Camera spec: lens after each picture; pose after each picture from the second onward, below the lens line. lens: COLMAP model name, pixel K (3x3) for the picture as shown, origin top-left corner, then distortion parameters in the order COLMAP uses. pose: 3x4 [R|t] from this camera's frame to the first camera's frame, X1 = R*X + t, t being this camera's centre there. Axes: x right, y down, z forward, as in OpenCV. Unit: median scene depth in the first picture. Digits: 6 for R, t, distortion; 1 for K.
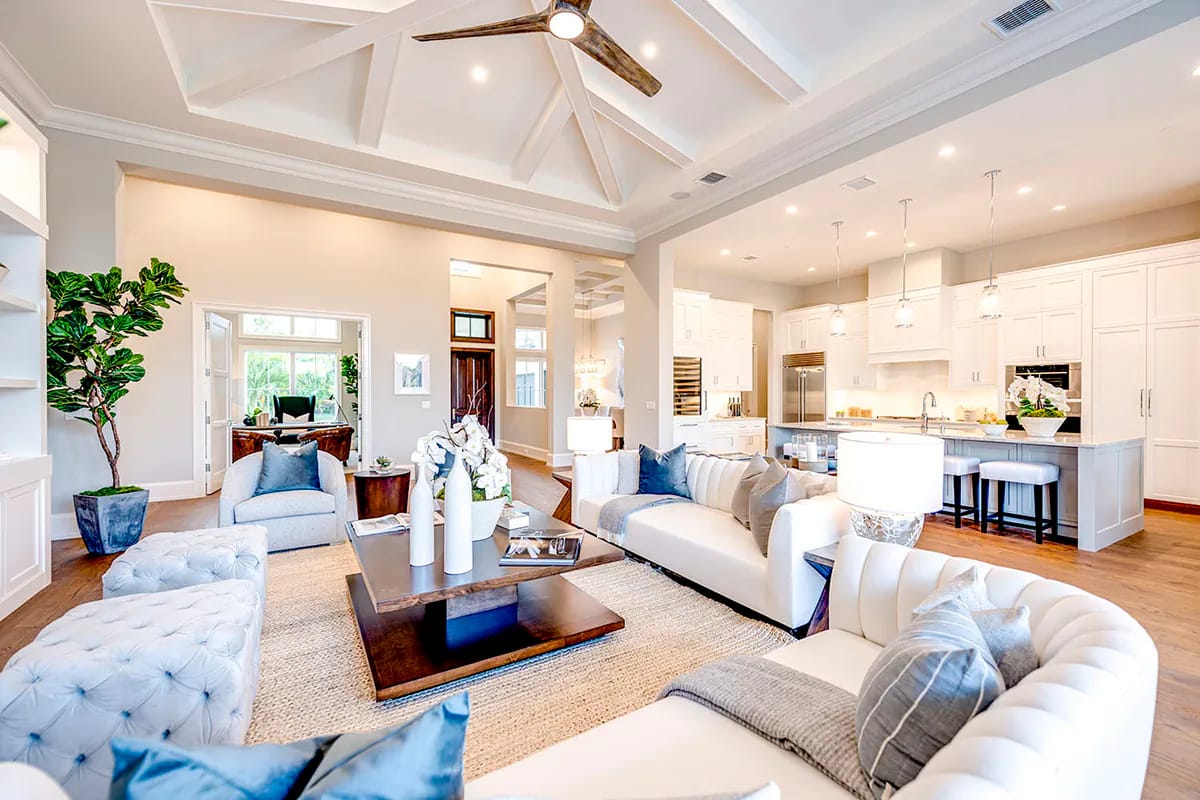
lens RADIAL K [[490.8, 0, 600.0], [0, 490.8, 400.0], [0, 0, 1]] dist [0.000493, 0.000029]
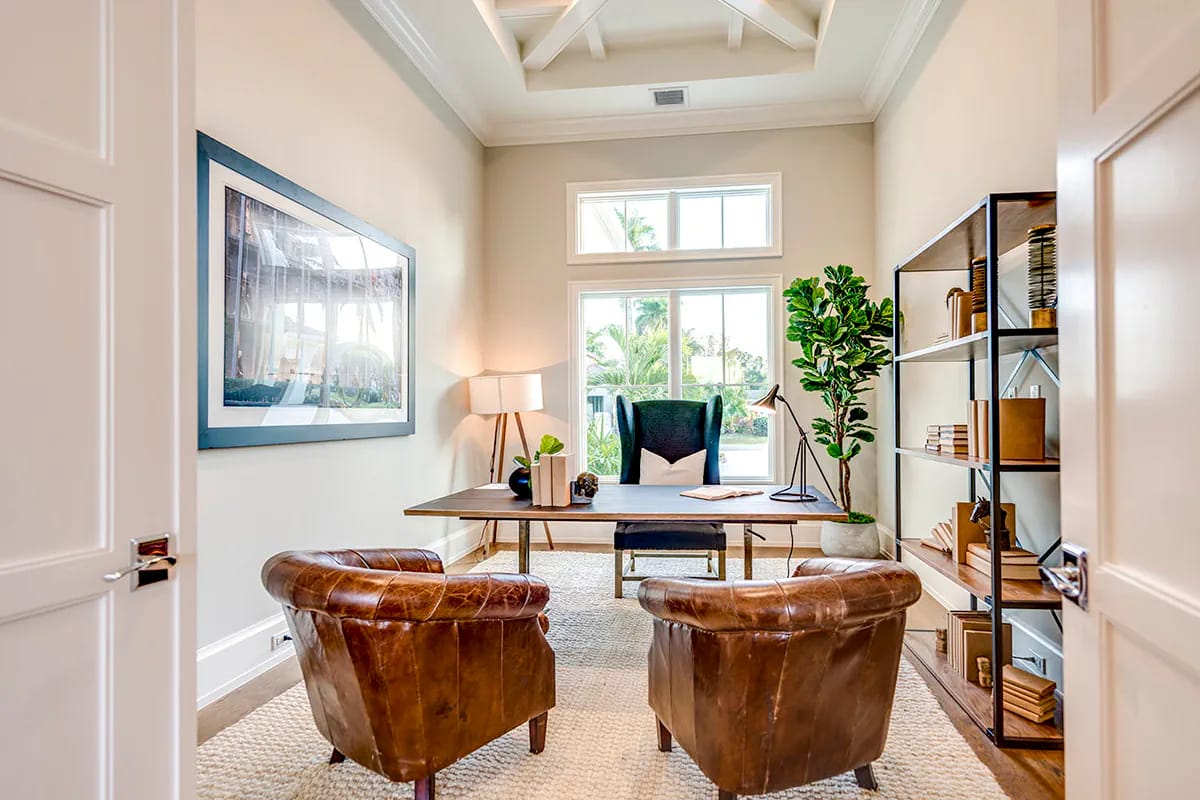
lens RADIAL K [[693.6, 0, 600.0], [0, 693.6, 400.0], [0, 0, 1]] dist [0.000367, 0.000023]
pose [[0.759409, -0.006422, -0.650582, -0.303767], [0.000849, 0.999960, -0.008880, -0.002648], [0.650613, 0.006192, 0.759384, 0.529734]]
